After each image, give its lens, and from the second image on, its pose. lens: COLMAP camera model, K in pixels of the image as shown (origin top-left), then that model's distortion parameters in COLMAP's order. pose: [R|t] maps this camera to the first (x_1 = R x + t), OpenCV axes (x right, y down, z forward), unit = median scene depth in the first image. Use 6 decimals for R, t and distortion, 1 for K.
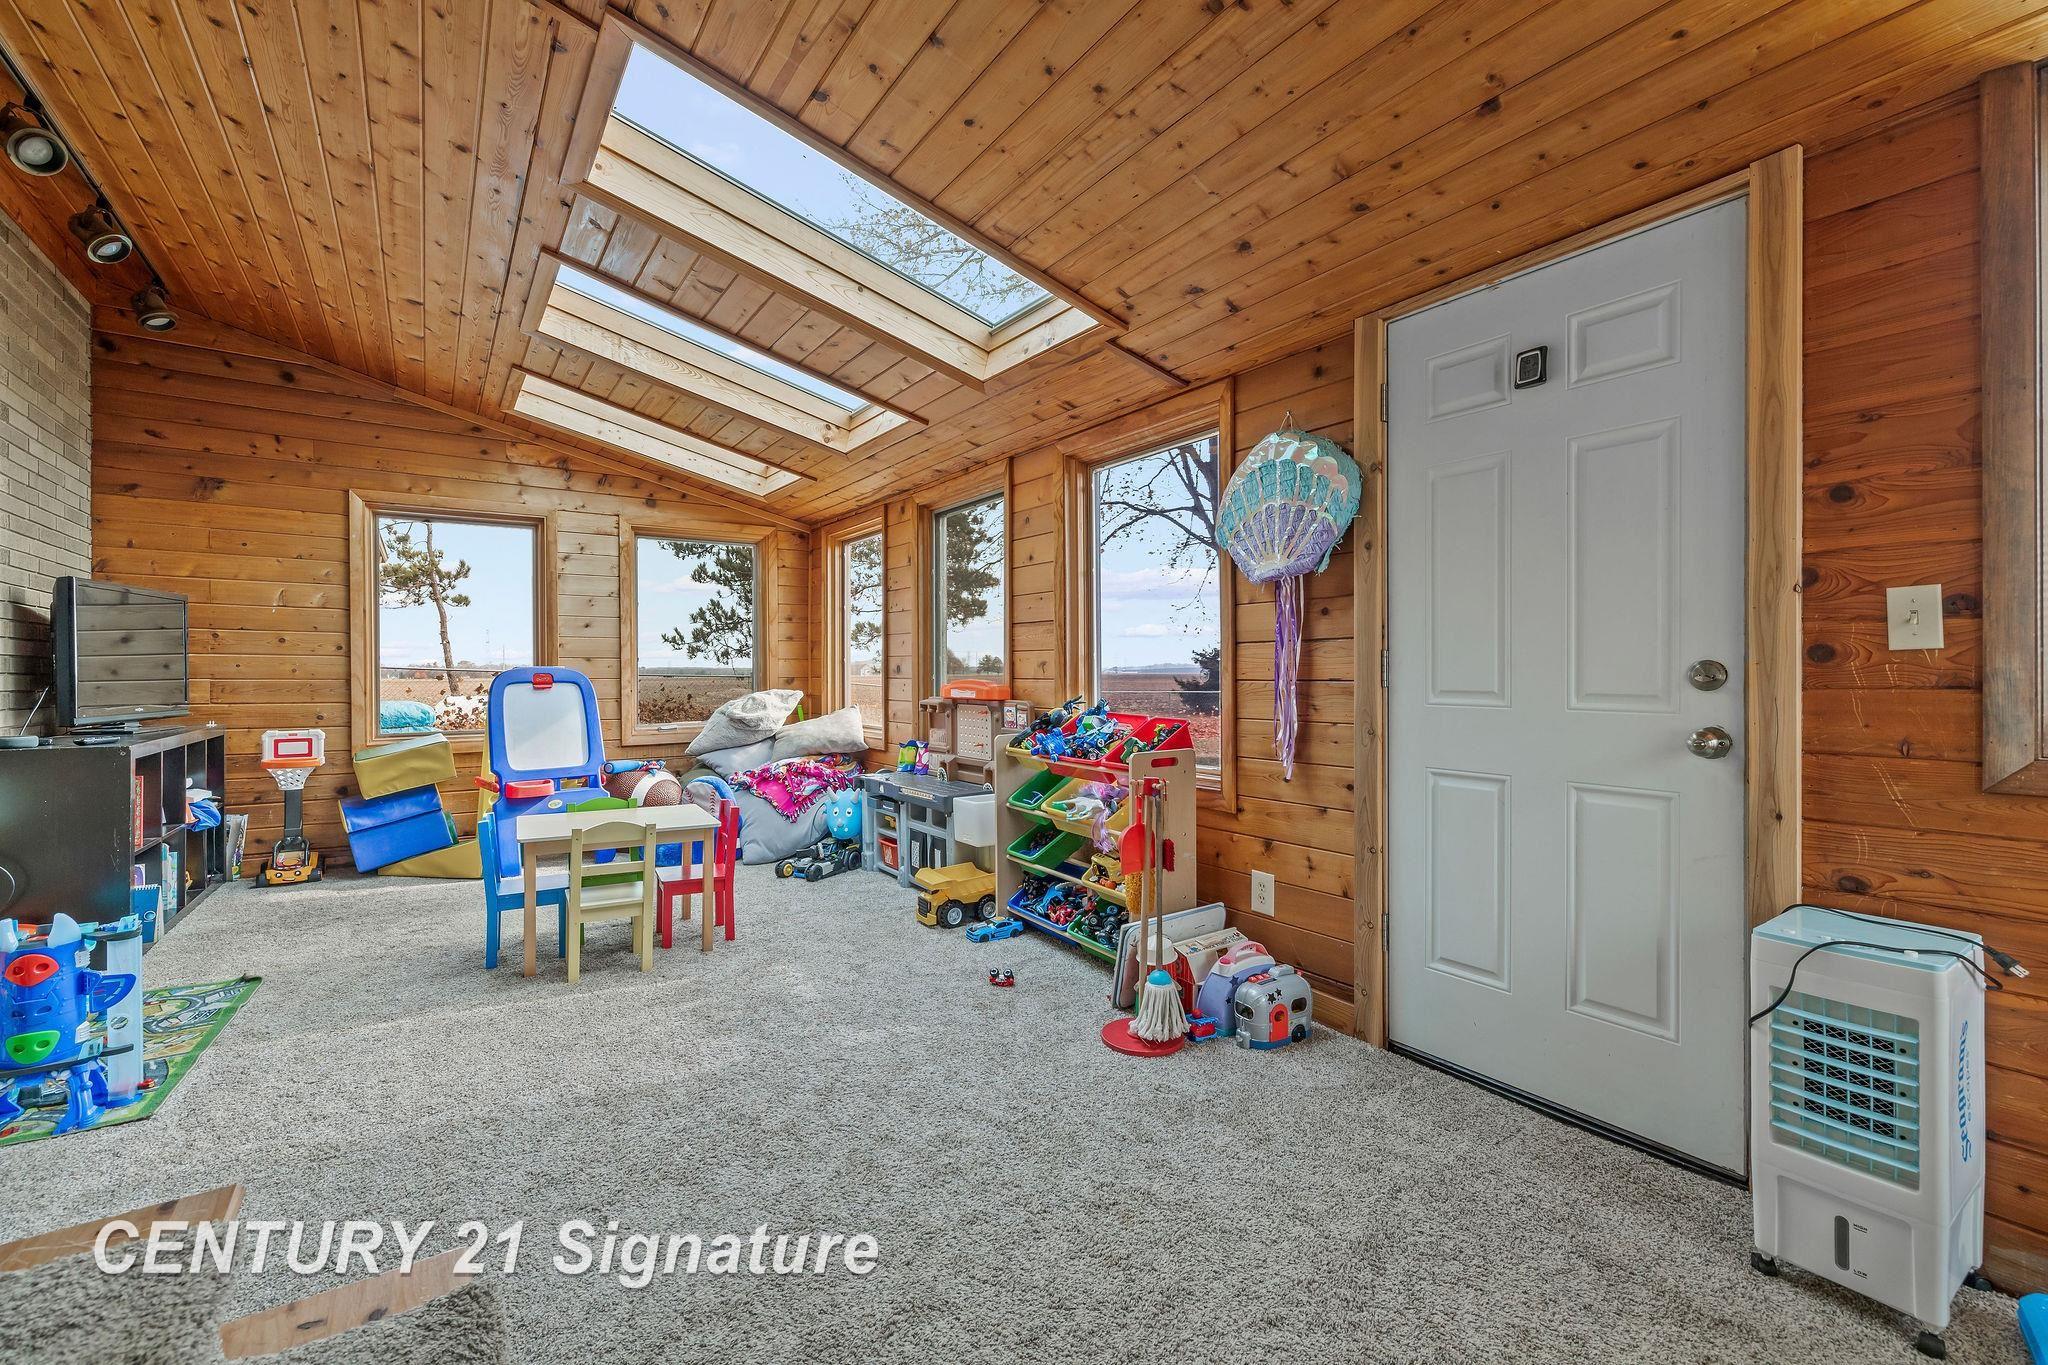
lens RADIAL K [[864.1, 0, 1024.0], [0, 864.1, 682.5], [0, 0, 1]] dist [0.000176, 0.000144]
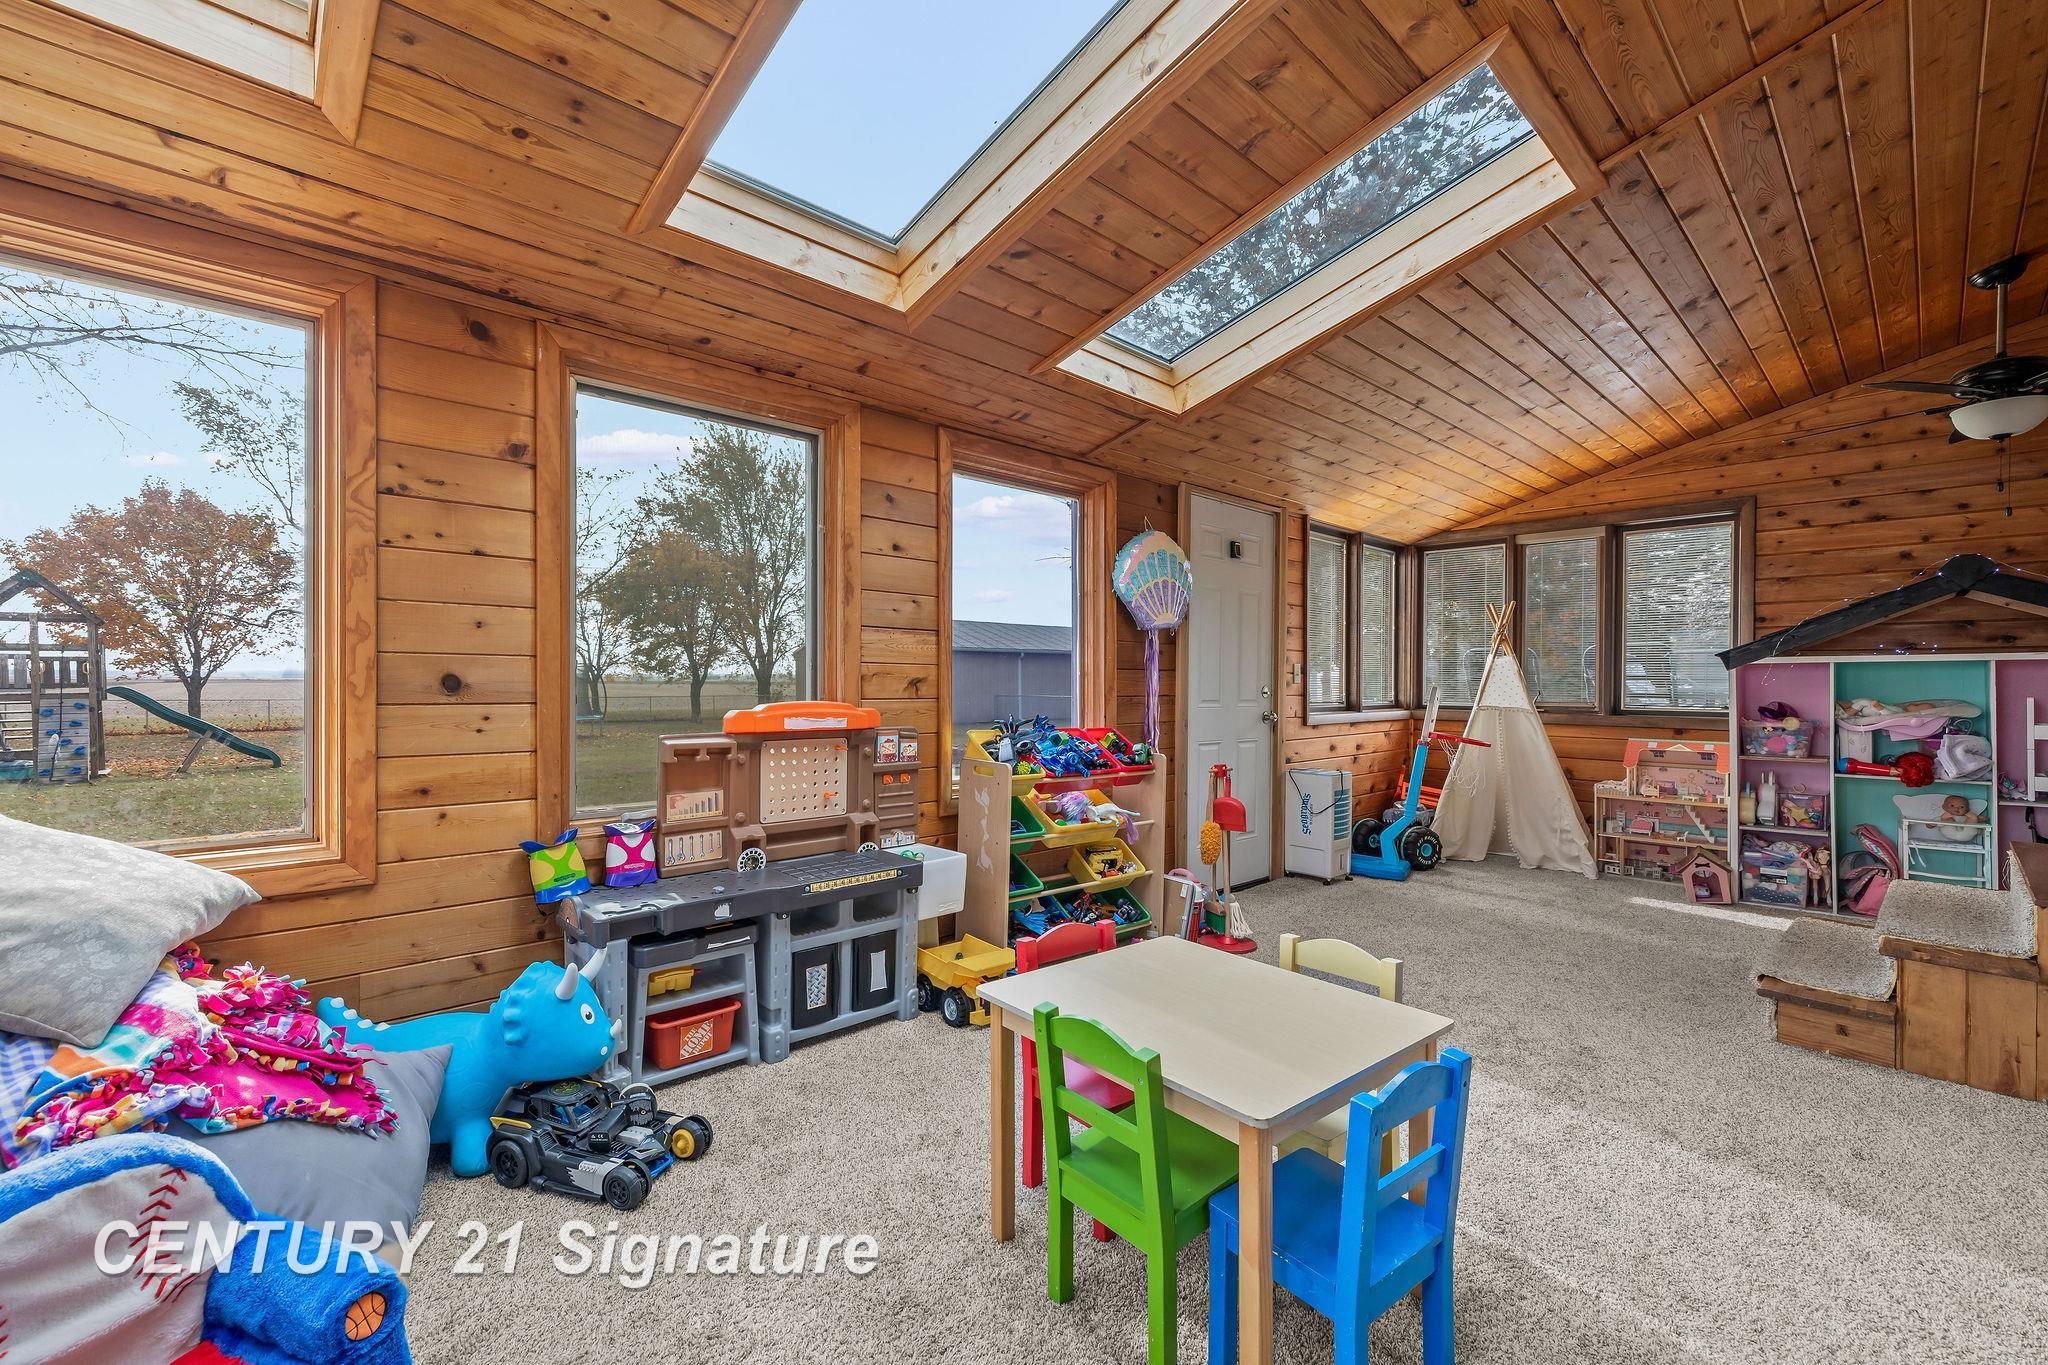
lens RADIAL K [[864.1, 0, 1024.0], [0, 864.1, 682.5], [0, 0, 1]] dist [0.000176, 0.000144]
pose [[-0.151906, 0.001716, 0.988393, -0.818566], [0.006270, 0.999980, -0.000772, -0.017908], [-0.988375, 0.006079, -0.151913, 1.024237]]
